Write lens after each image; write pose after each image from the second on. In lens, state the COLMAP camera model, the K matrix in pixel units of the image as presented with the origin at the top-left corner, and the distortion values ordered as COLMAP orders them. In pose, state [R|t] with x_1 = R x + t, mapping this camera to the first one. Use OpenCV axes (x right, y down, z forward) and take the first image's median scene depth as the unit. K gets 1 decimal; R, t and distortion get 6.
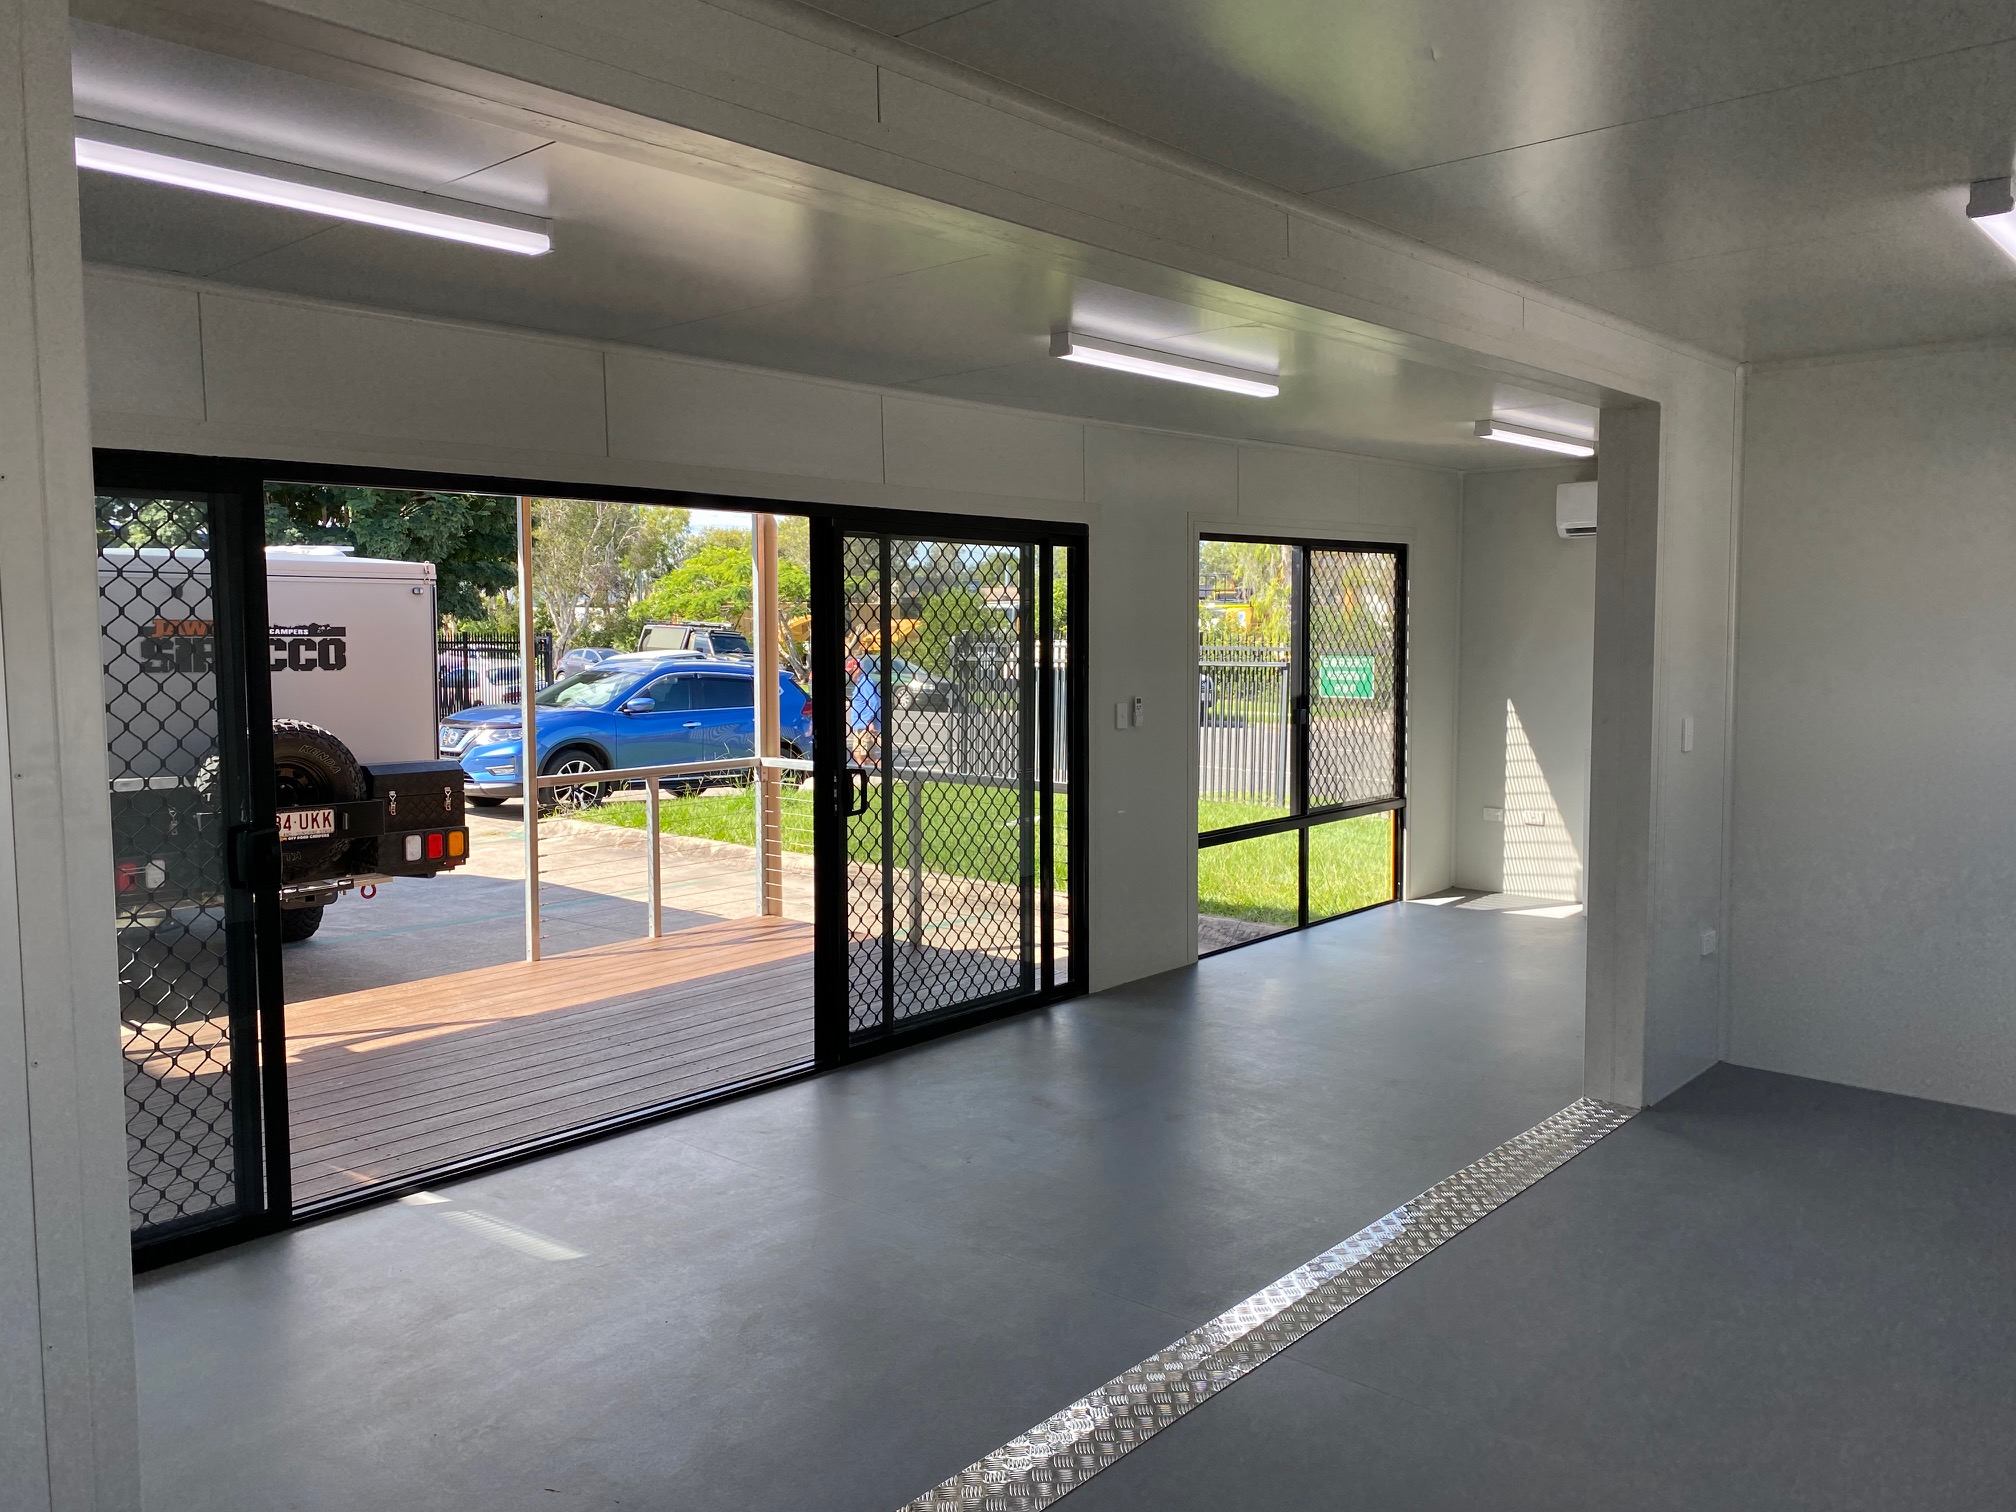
lens RADIAL K [[1536.9, 0, 993.9], [0, 1536.9, 739.9], [0, 0, 1]] dist [0.029867, -0.028221]
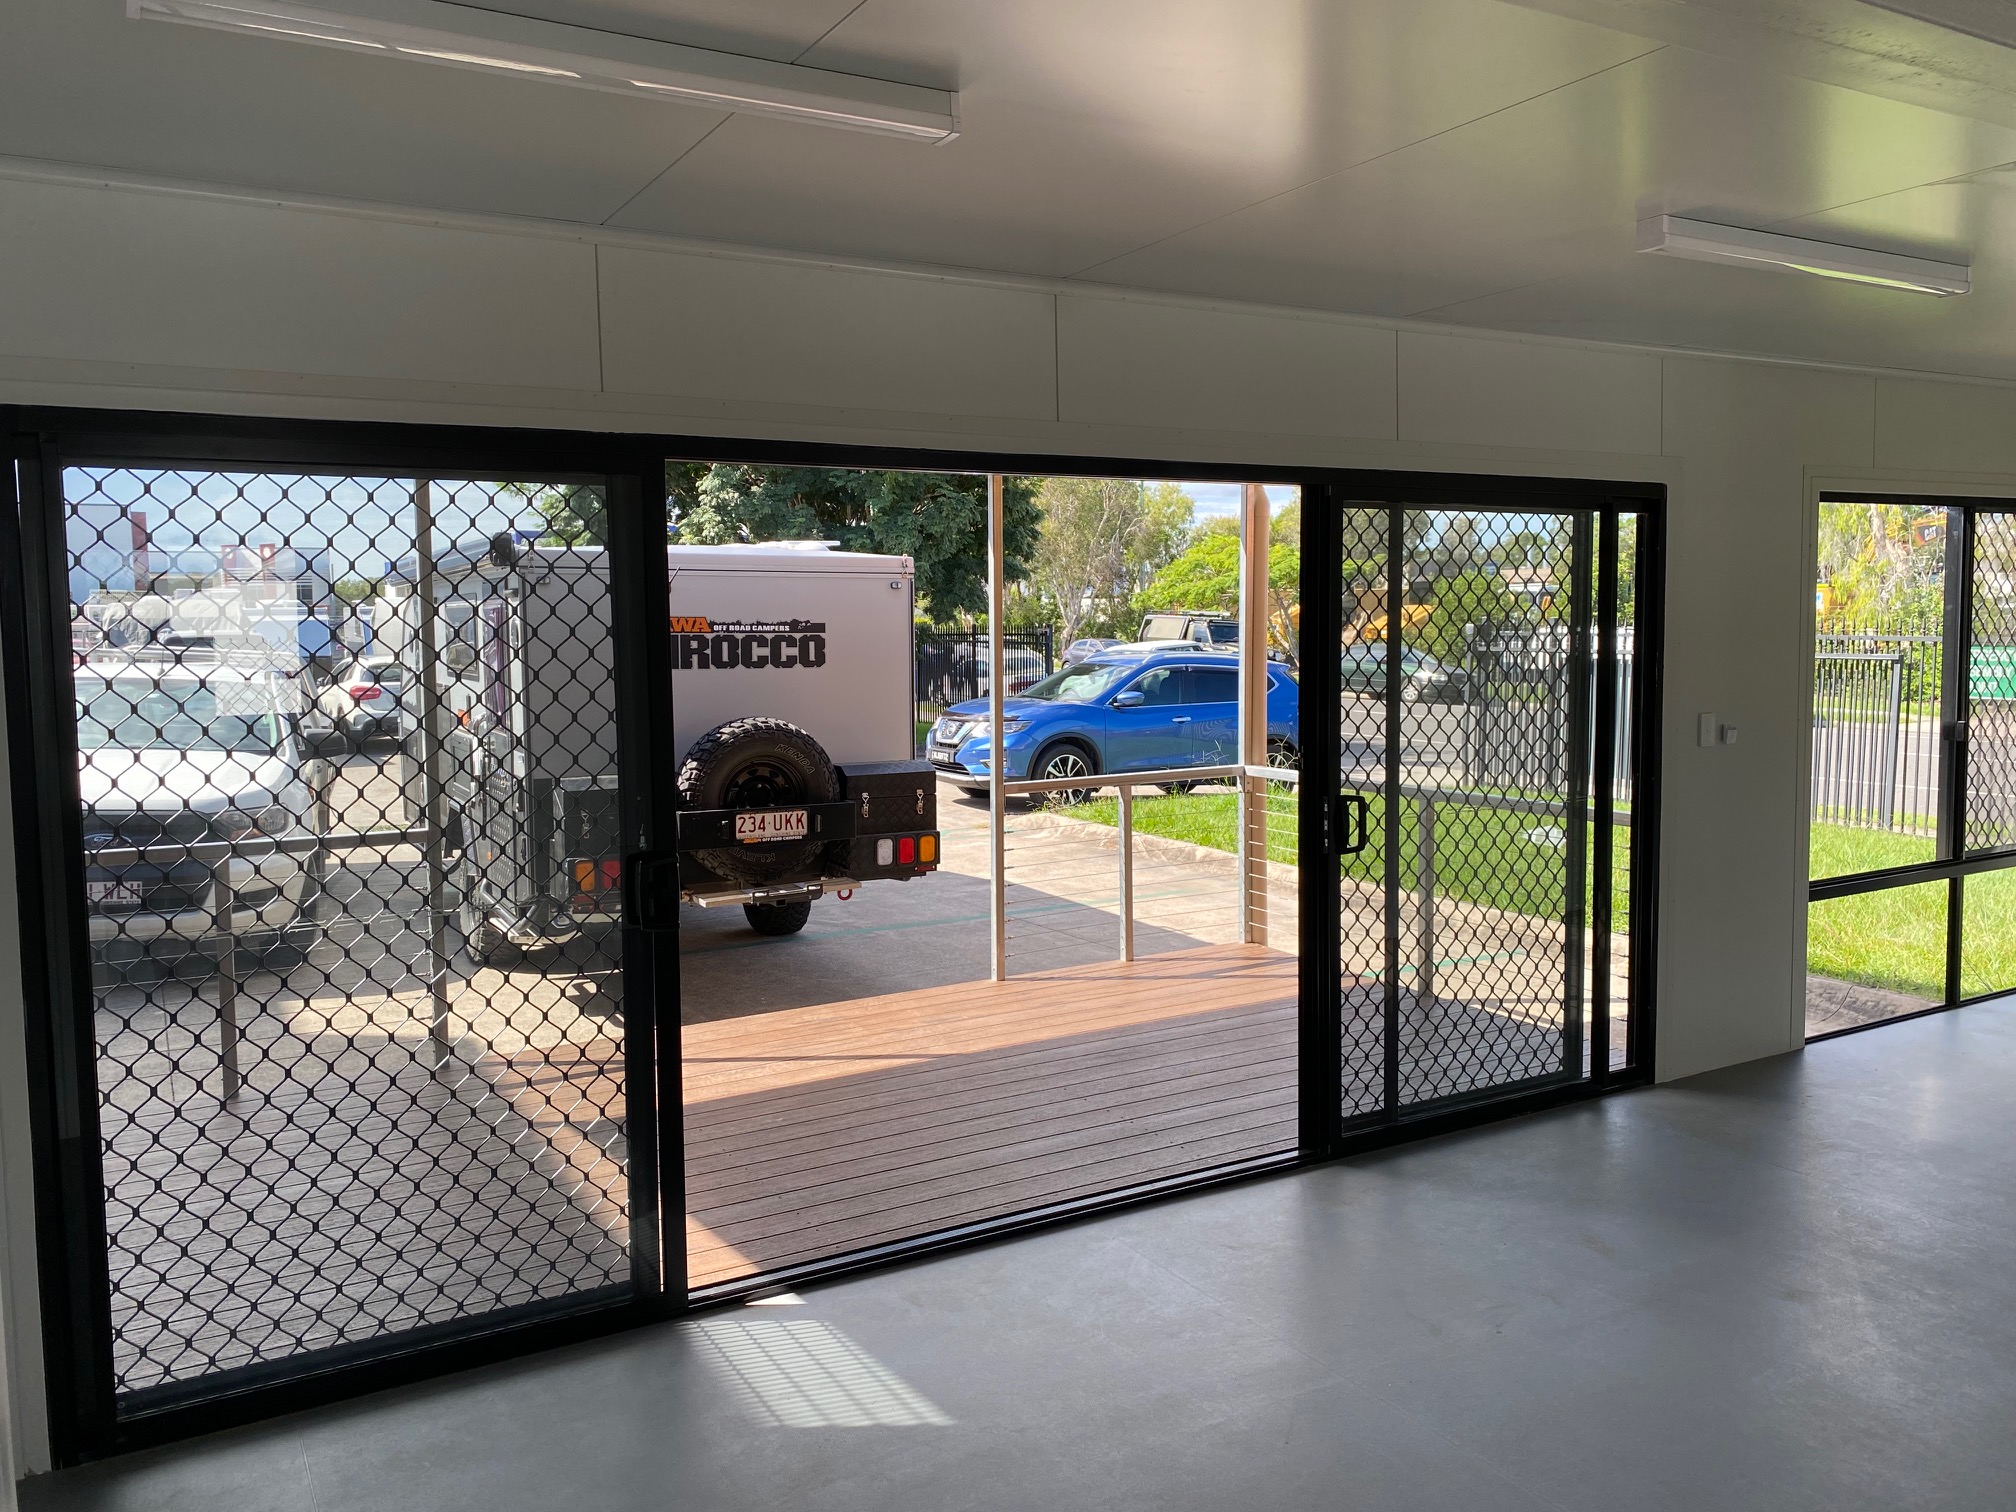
lens RADIAL K [[1536.9, 0, 1009.6], [0, 1536.9, 743.3], [0, 0, 1]] dist [0.029867, -0.028221]
pose [[0.951676, 0.016010, -0.306686, -0.011549], [-0.013094, 0.999847, 0.011564, -0.012262], [0.306824, -0.006989, 0.951741, 0.138913]]
